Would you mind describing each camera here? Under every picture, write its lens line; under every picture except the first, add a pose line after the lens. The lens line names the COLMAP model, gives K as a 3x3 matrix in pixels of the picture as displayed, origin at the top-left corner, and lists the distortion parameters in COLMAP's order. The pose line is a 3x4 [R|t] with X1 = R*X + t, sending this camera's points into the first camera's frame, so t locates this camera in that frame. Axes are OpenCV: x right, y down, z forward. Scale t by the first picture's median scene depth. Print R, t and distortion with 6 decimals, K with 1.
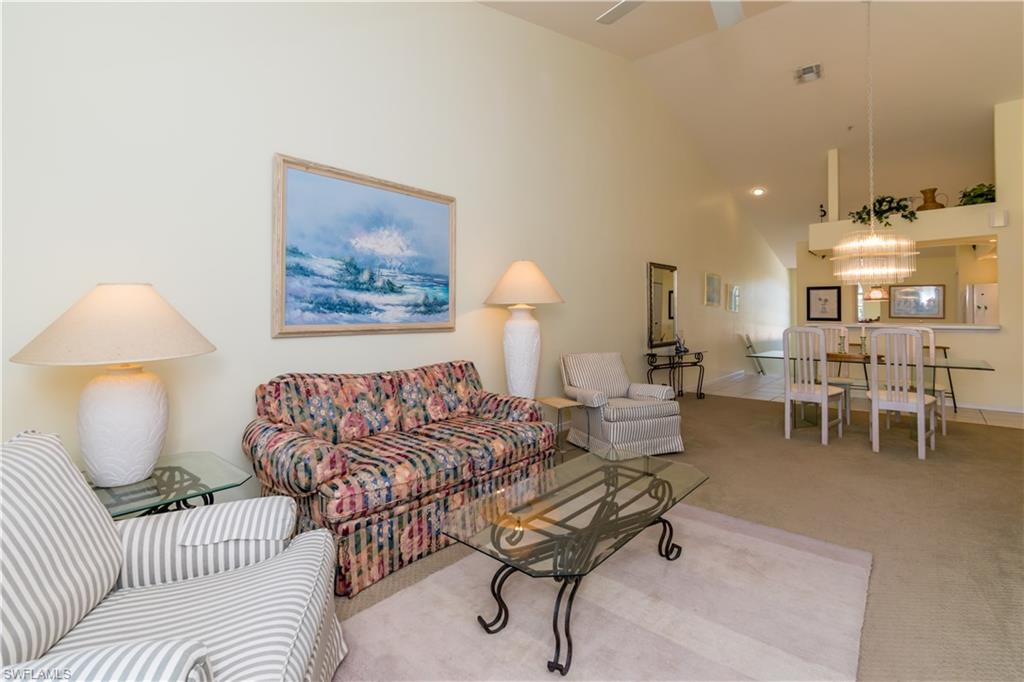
lens RADIAL K [[469.6, 0, 514.4], [0, 469.6, 314.9], [0, 0, 1]] dist [-0.002635, -0.000256]
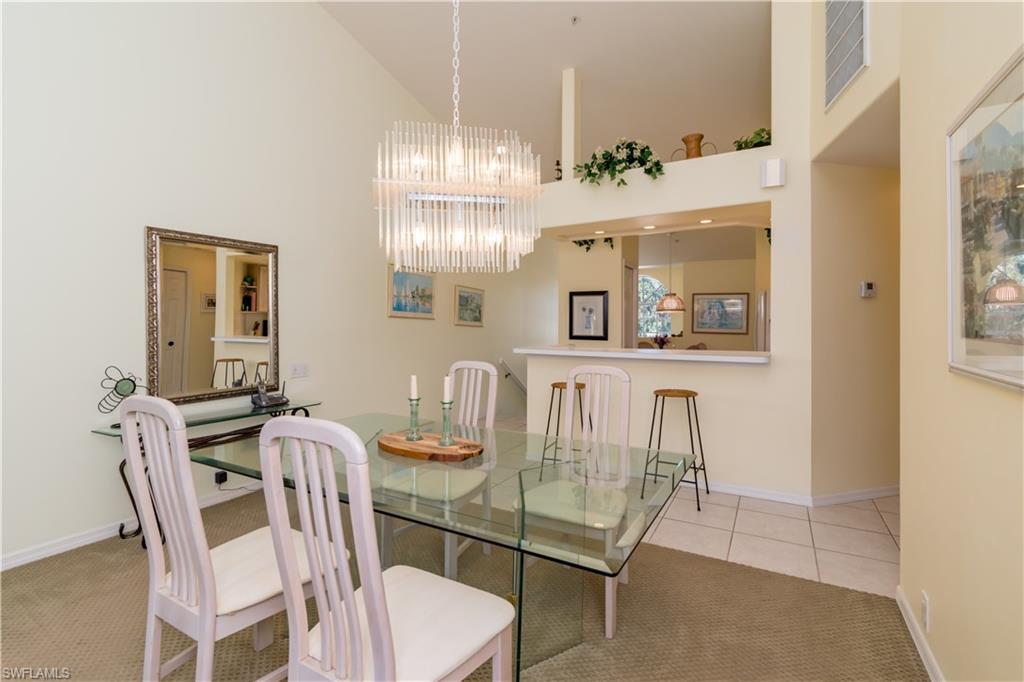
lens RADIAL K [[459.4, 0, 512.0], [0, 459.4, 341.0], [0, 0, 1]] dist [-0.014430, -0.000047]
pose [[0.979297, -0.003238, 0.202402, 0.535067], [-0.006141, 0.998937, 0.045692, -0.021838], [-0.202335, -0.045989, 0.978236, 0.451299]]
